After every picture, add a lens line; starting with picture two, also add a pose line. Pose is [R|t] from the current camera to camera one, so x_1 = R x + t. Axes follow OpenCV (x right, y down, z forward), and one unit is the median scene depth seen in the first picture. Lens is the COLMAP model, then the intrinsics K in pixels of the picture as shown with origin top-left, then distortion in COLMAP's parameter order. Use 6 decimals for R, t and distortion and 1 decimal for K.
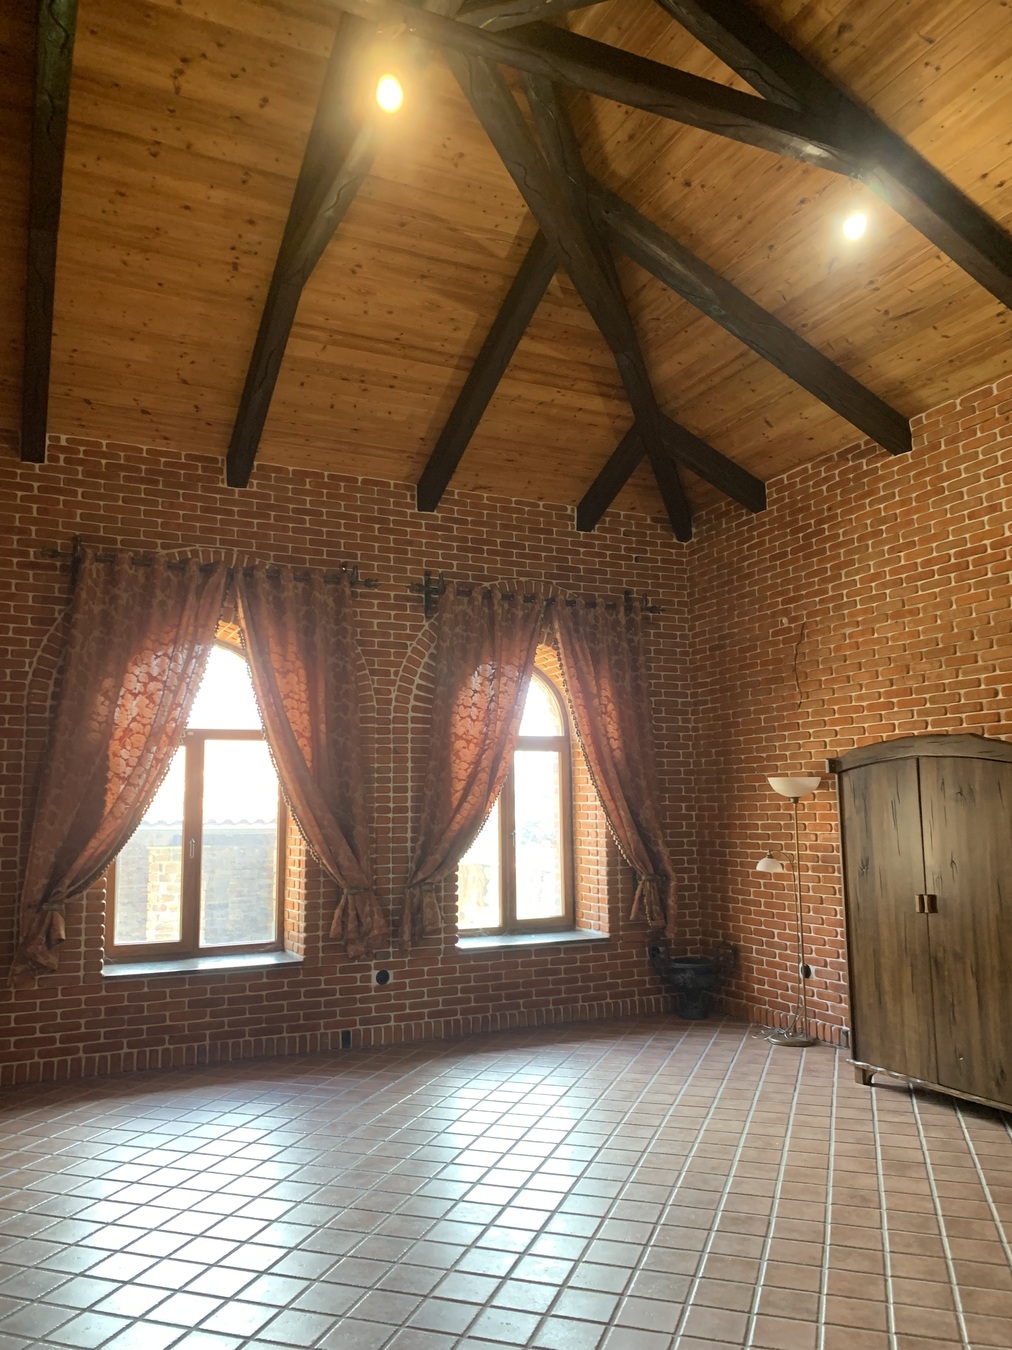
lens RADIAL K [[1027.9, 0, 482.2], [0, 1027.9, 697.0], [0, 0, 1]] dist [0.022368, -0.013797]
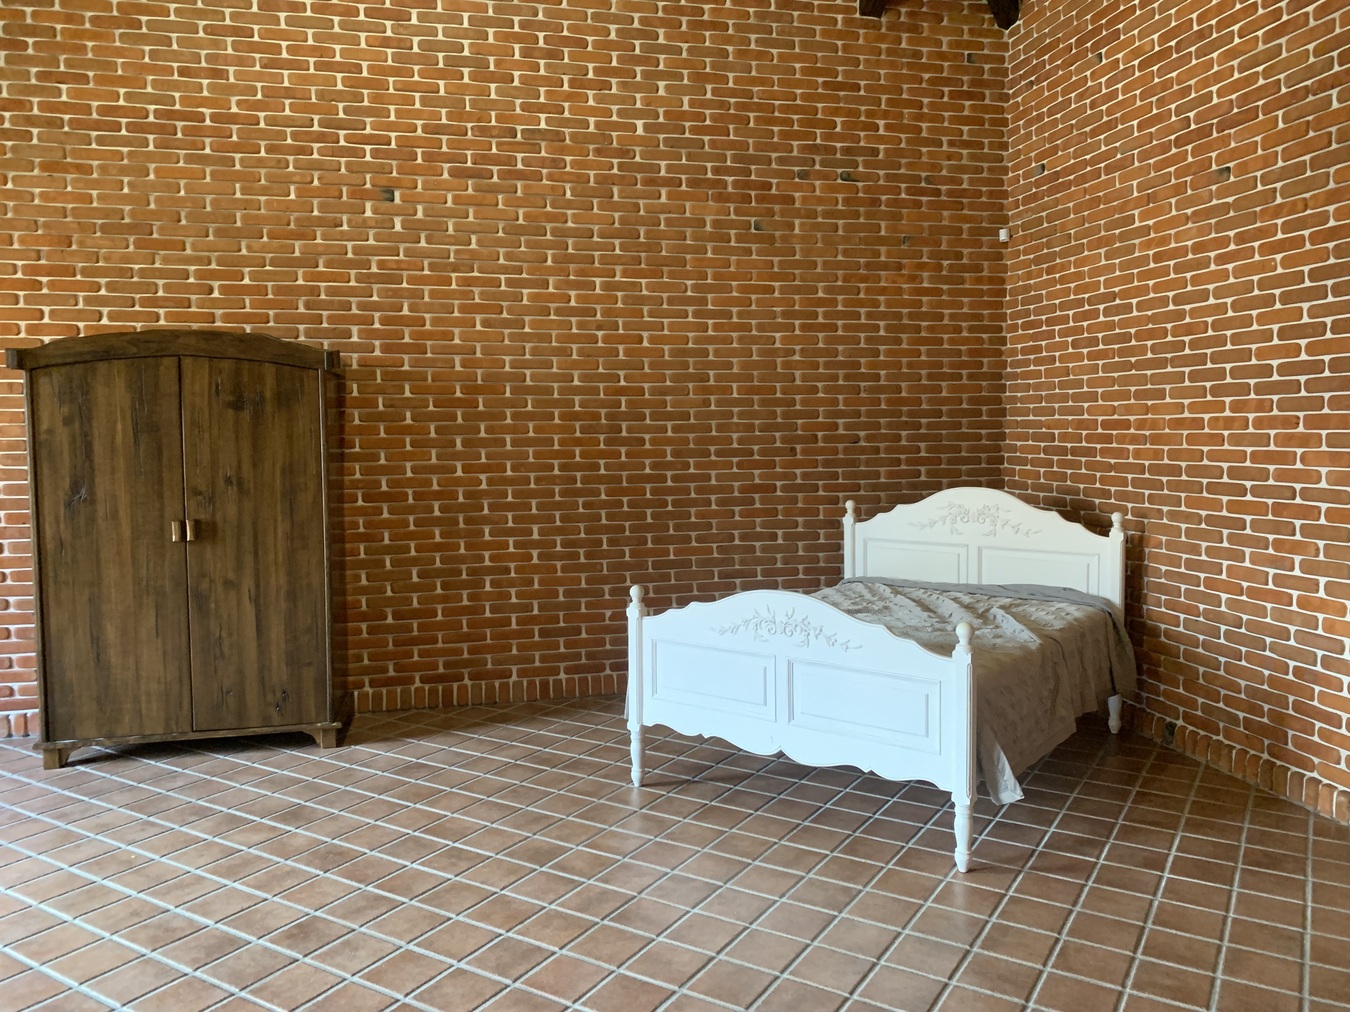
lens RADIAL K [[1029.7, 0, 680.9], [0, 1029.7, 503.8], [0, 0, 1]] dist [0.024990, -0.023677]
pose [[0.211409, -0.064185, 0.975288, -0.290159], [-0.103892, 0.990713, 0.087720, 0.057574], [-0.971860, -0.119870, 0.202778, 0.404491]]
